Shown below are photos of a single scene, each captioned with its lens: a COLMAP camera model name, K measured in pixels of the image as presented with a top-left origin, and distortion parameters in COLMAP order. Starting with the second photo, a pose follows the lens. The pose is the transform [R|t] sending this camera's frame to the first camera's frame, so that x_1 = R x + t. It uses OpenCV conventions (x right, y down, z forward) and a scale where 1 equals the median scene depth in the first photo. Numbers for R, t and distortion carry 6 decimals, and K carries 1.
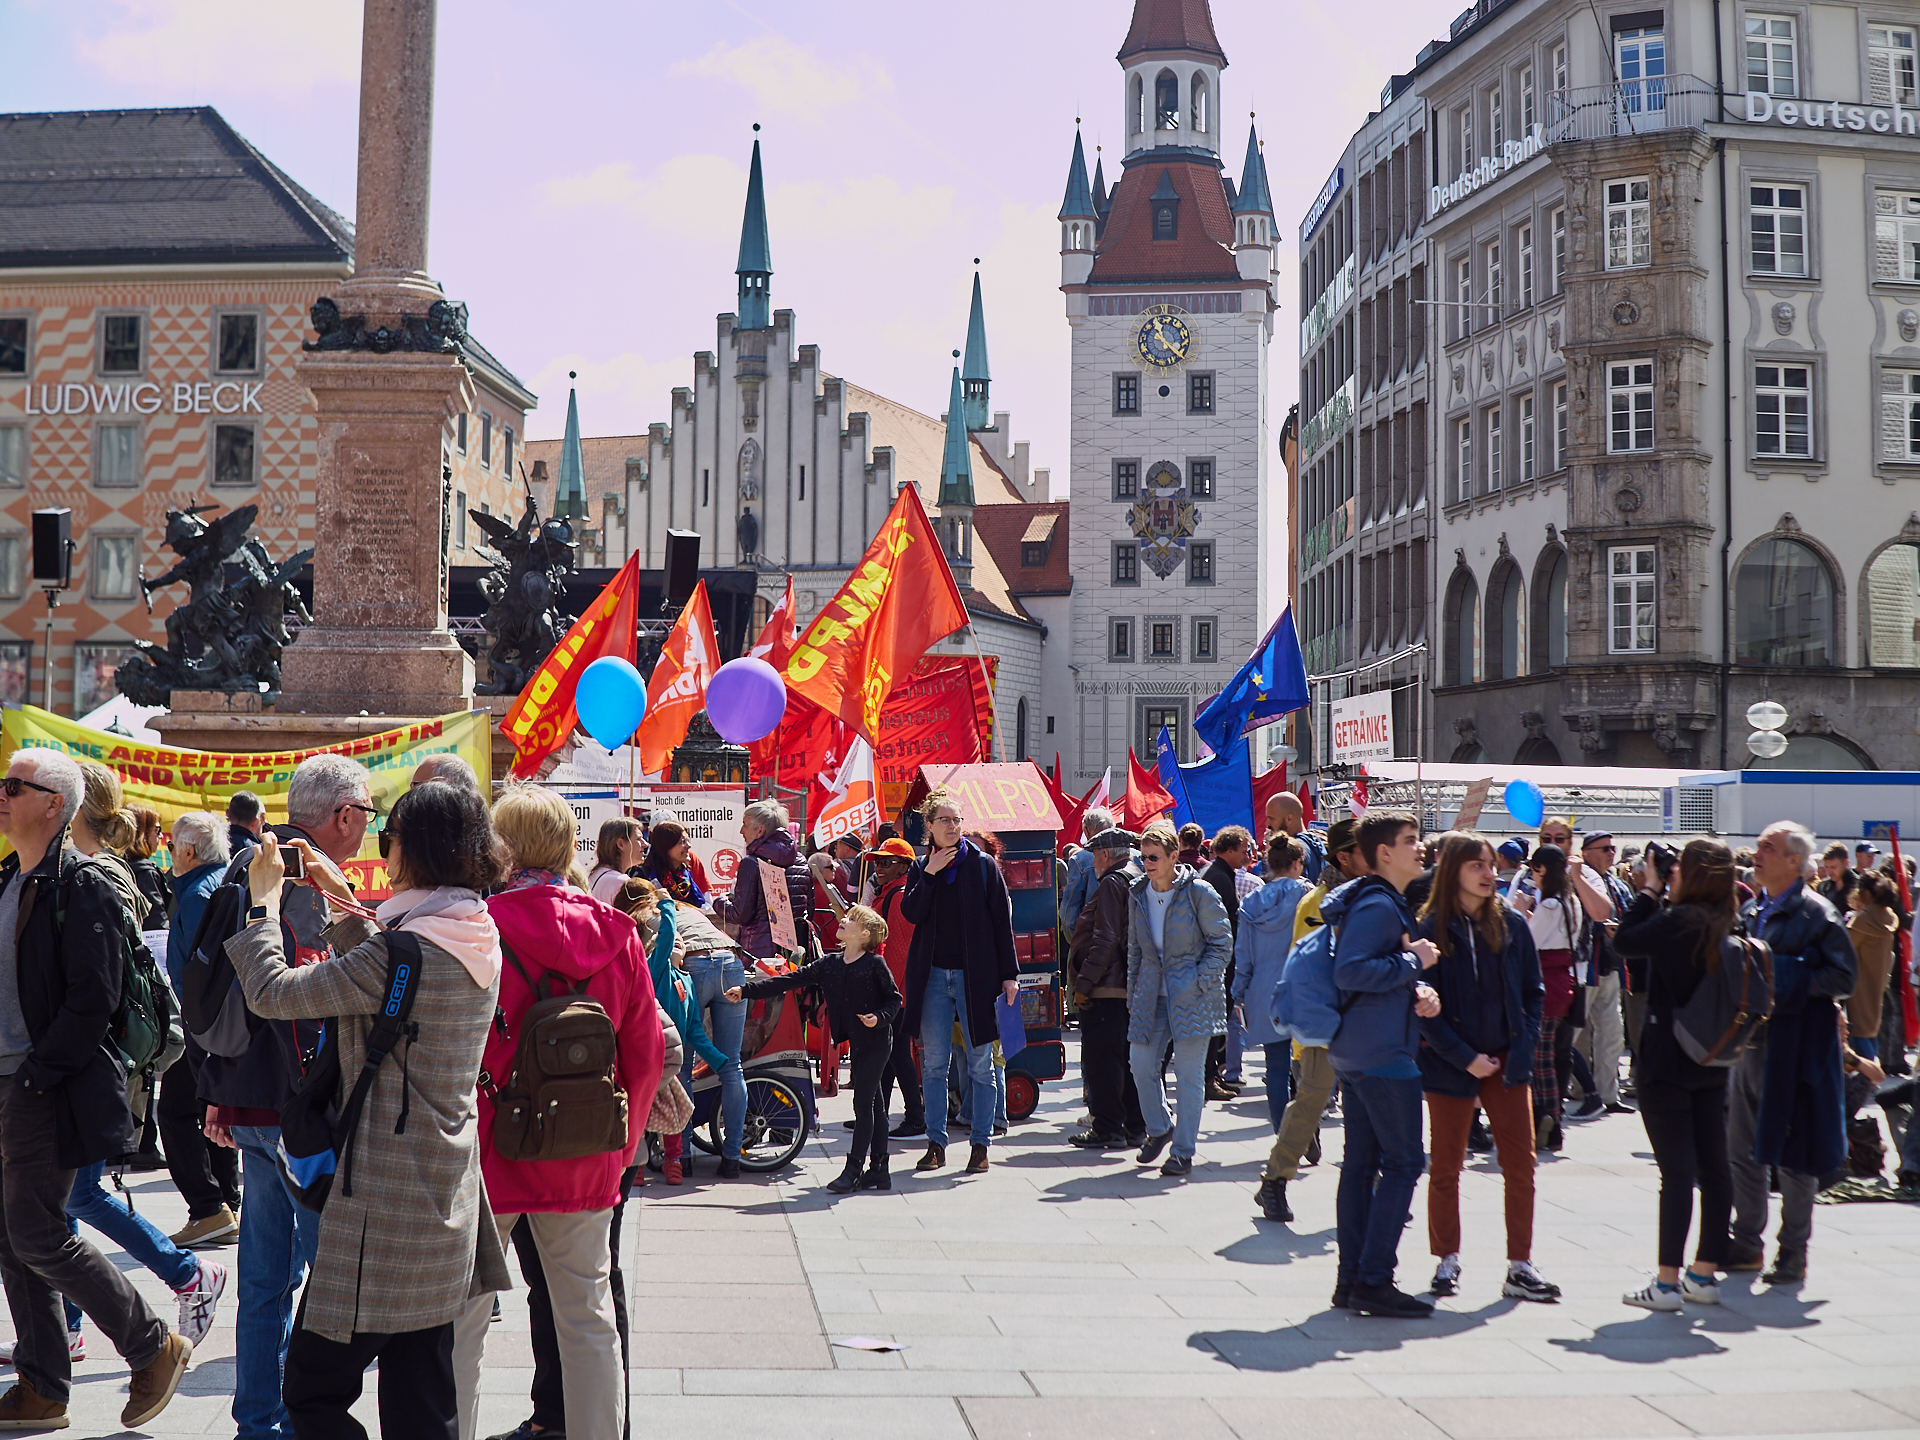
lens RADIAL K [[2906.4, 0, 957.0], [0, 2906.4, 733.2], [0, 0, 1]] dist [-0.223219, 0.000000]
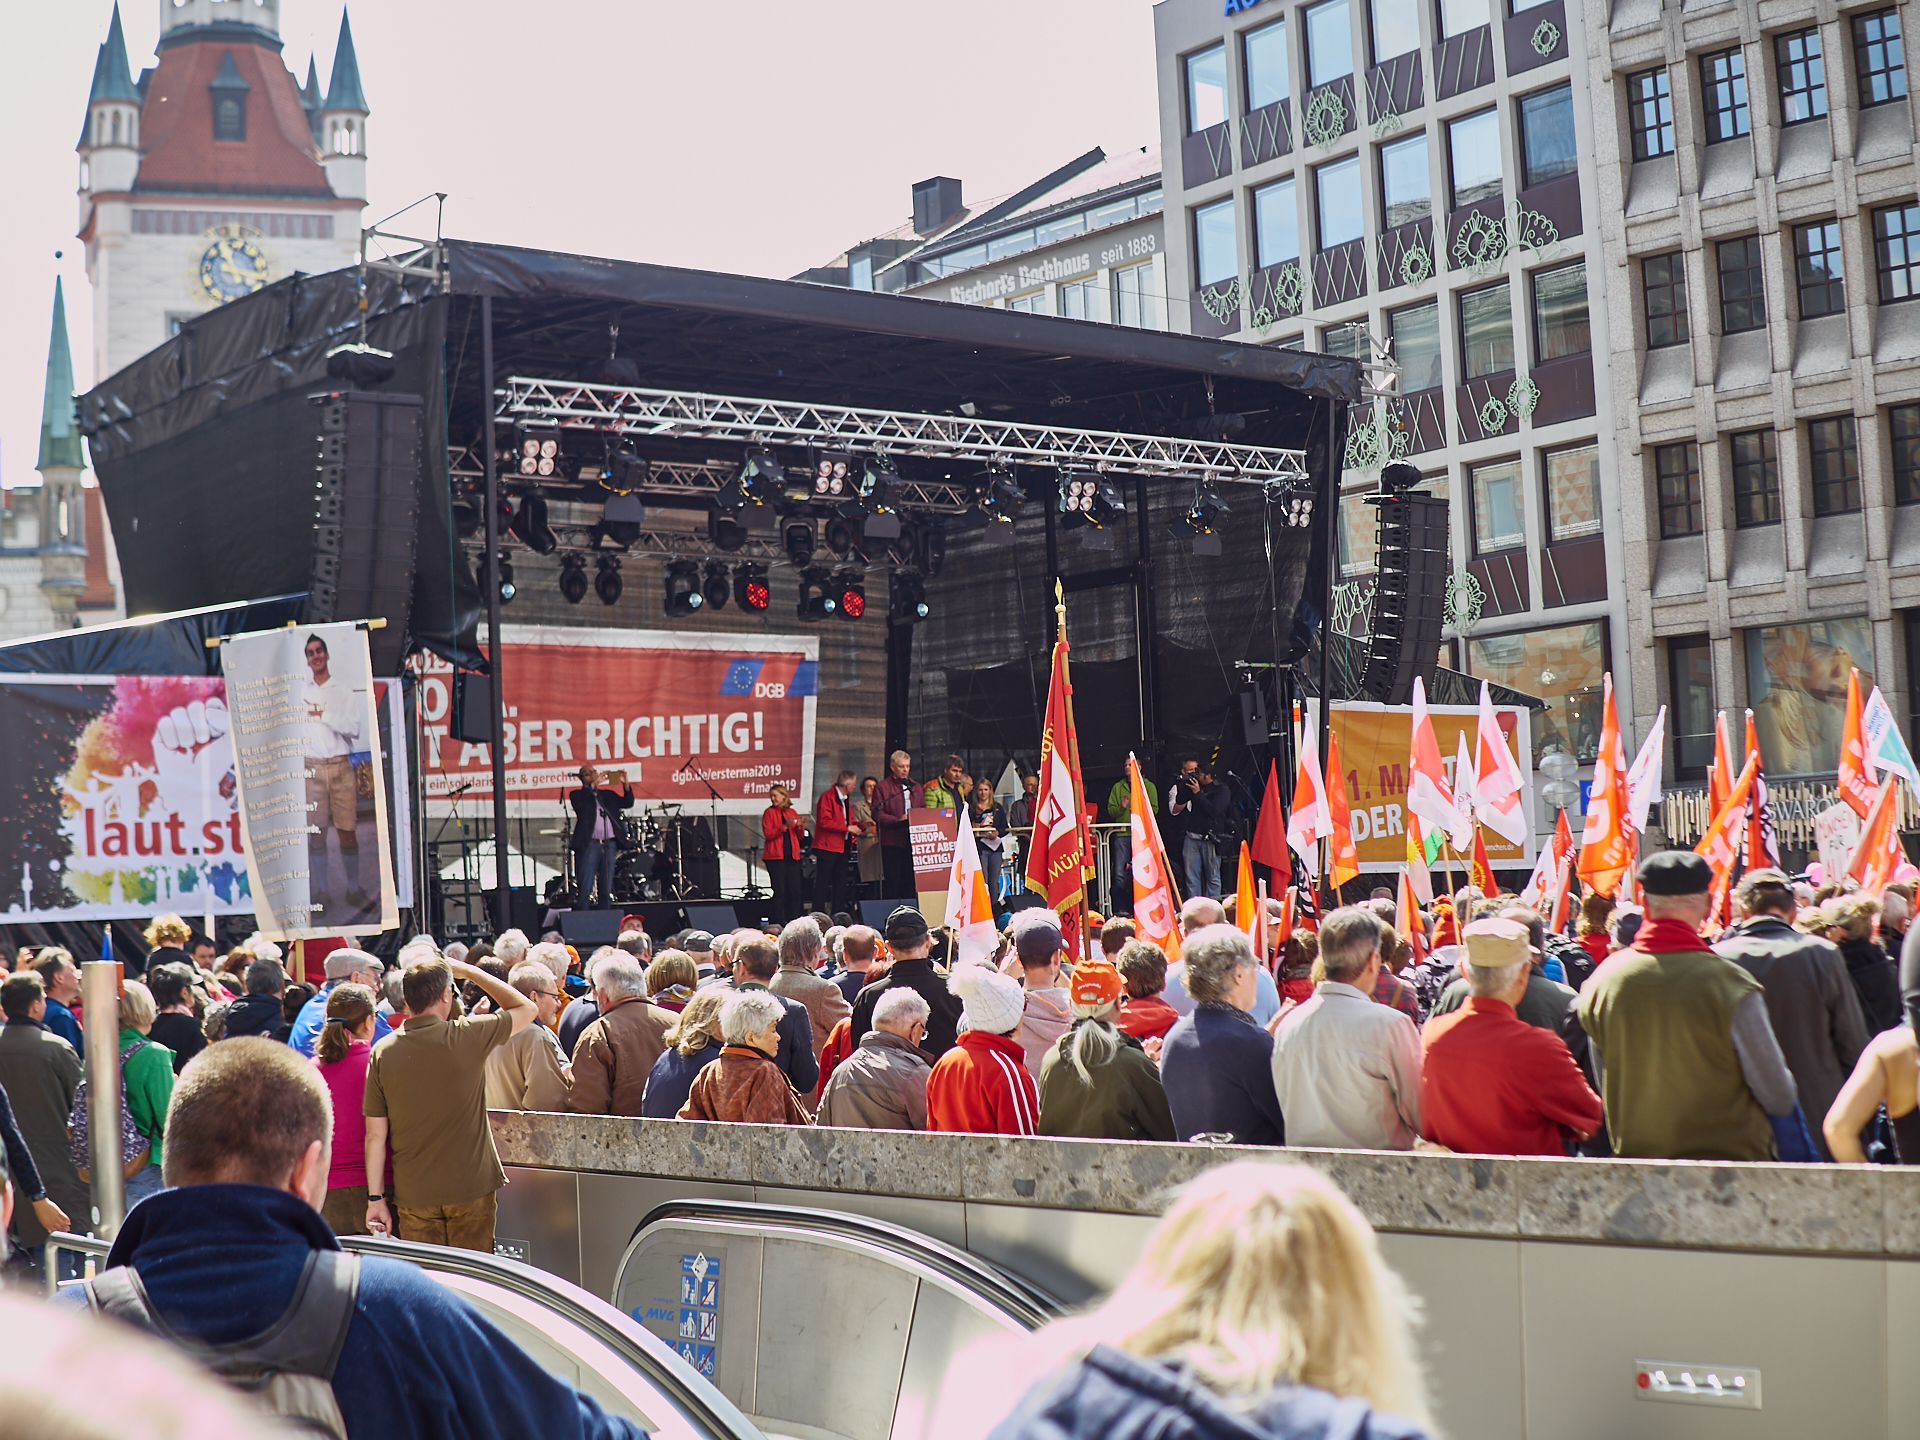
lens RADIAL K [[2906.4, 0, 969.4], [0, 2906.4, 723.2], [0, 0, 1]] dist [-0.223219, 0.000000]
pose [[0.824936, -0.008188, 0.565167, -0.292033], [0.030693, 0.999069, -0.030325, 0.014706], [-0.564393, 0.042362, 0.824419, 0.444133]]
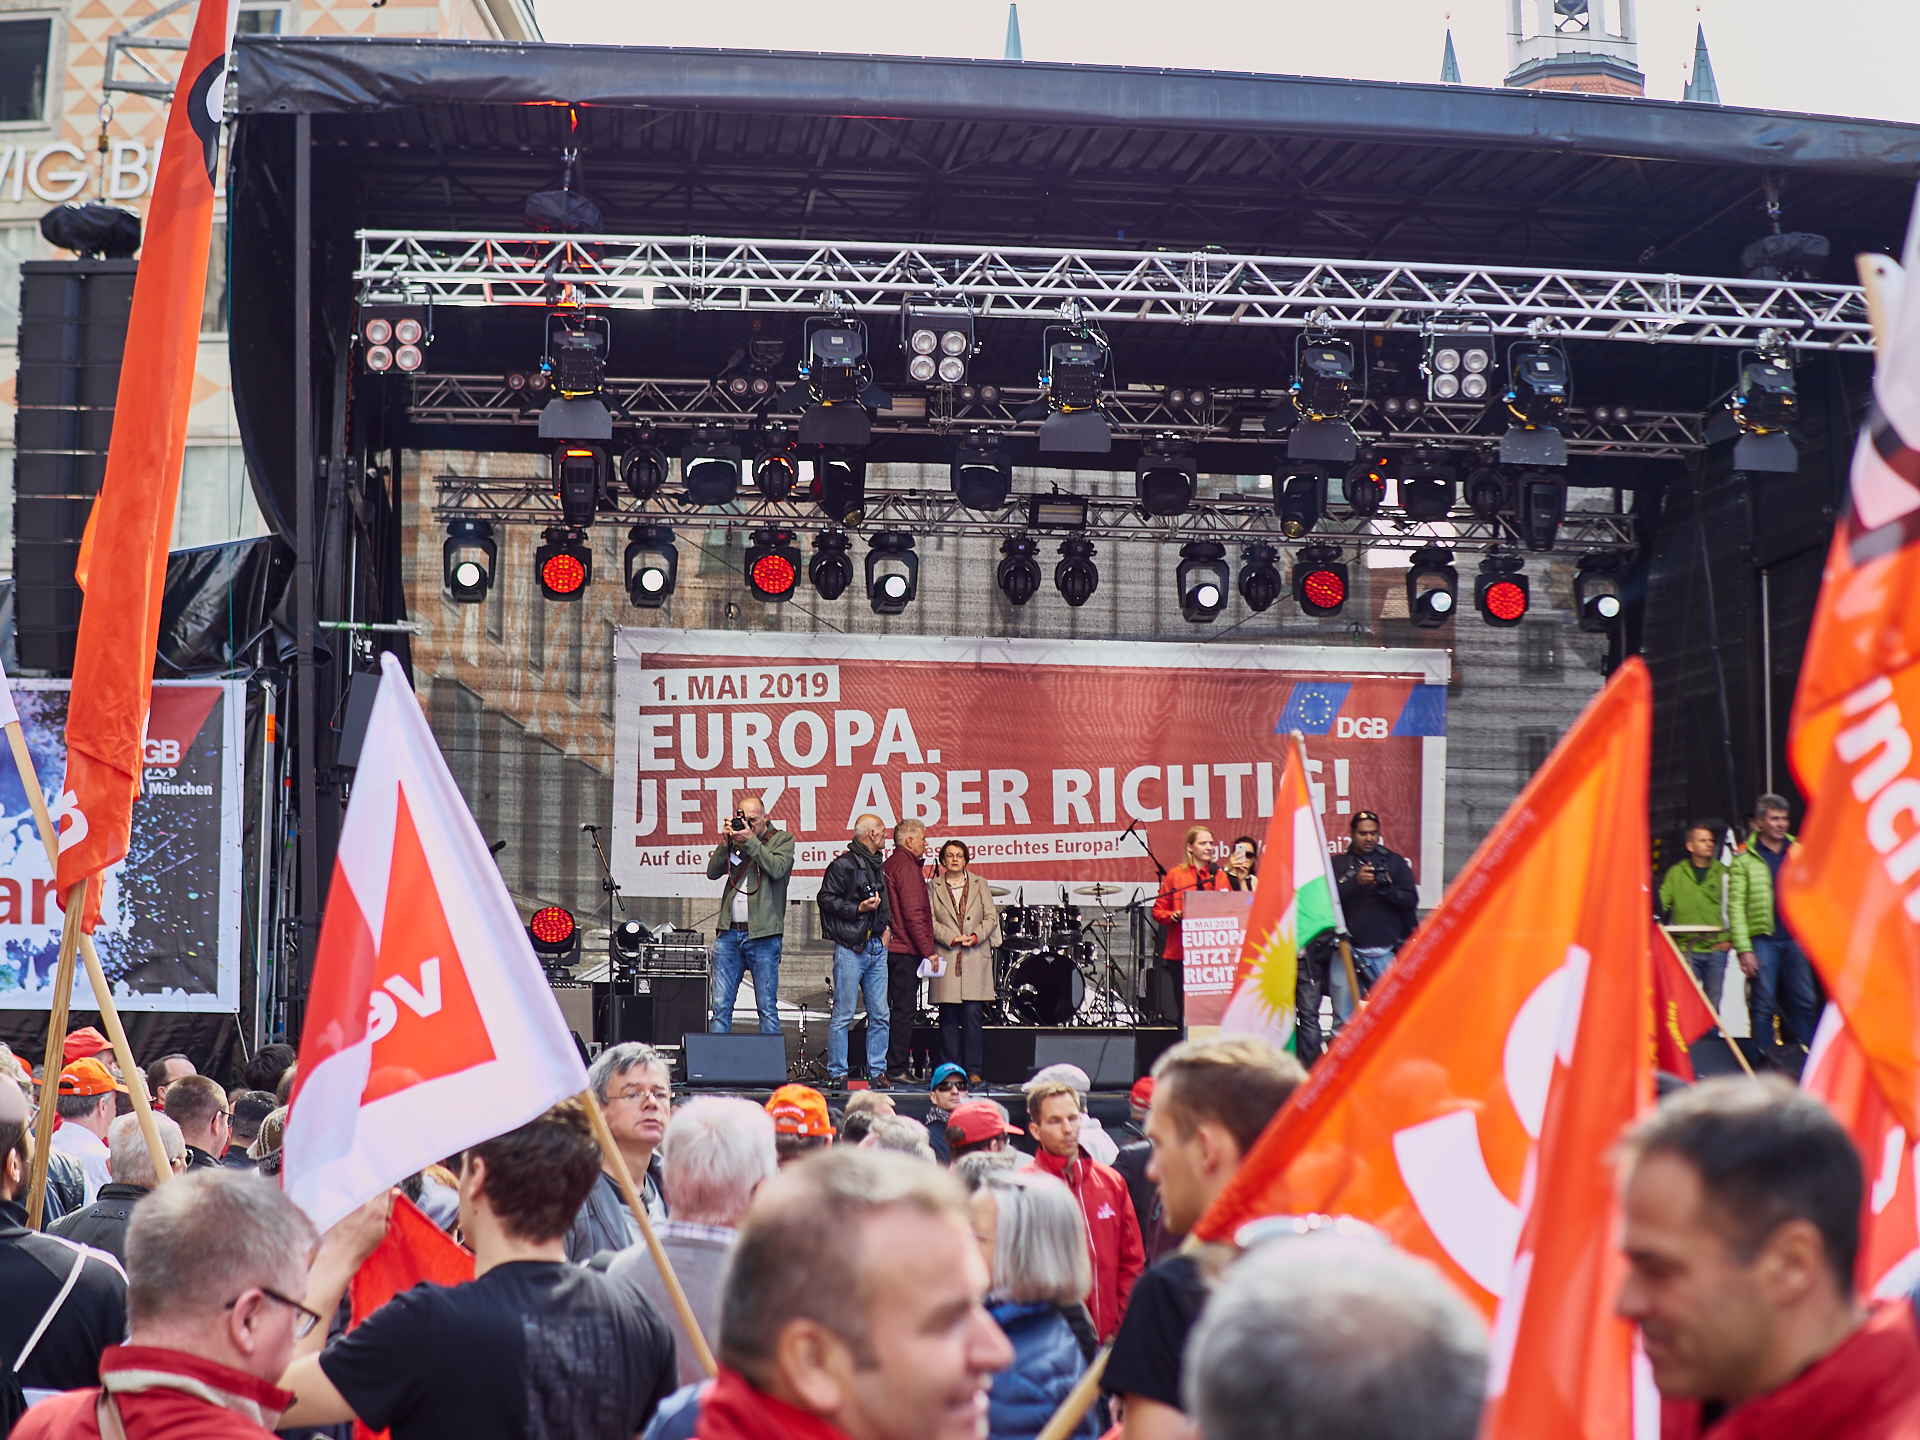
lens RADIAL K [[2906.4, 0, 959.3], [0, 2906.4, 725.0], [0, 0, 1]] dist [-0.223219, 0.000000]
pose [[0.999894, -0.002773, 0.014263, -0.133920], [0.003898, 0.996827, -0.079507, 0.018660], [-0.013997, 0.079554, 0.996732, 0.513460]]
